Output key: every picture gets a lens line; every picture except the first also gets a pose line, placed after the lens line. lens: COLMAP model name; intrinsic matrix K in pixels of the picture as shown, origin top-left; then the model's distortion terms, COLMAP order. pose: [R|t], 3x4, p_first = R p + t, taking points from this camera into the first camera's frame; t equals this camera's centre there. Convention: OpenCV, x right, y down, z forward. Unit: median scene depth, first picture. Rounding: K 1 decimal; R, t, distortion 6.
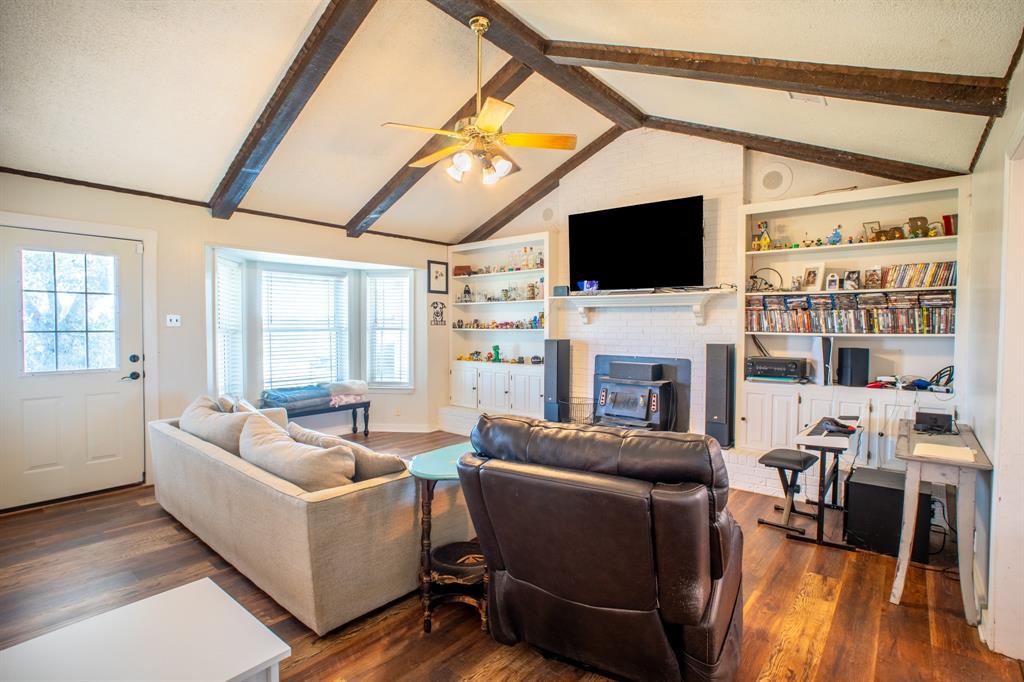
lens RADIAL K [[501.6, 0, 512.0], [0, 501.6, 341.0], [0, 0, 1]] dist [-0.000022, 0.000030]
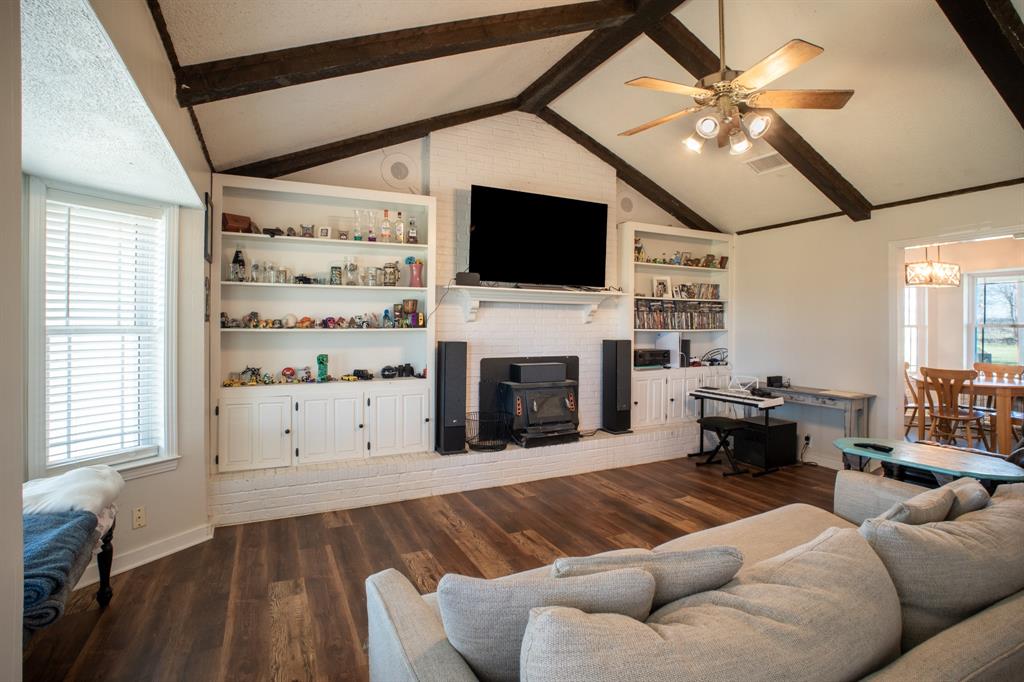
lens RADIAL K [[512.4, 0, 514.3], [0, 512.4, 325.6], [0, 0, 1]] dist [-0.003227, -0.000376]
pose [[0.410087, 0.003113, 0.912041, -0.605791], [0.029780, 0.999415, -0.016802, -0.011541], [-0.911560, 0.034050, 0.409755, 0.619033]]
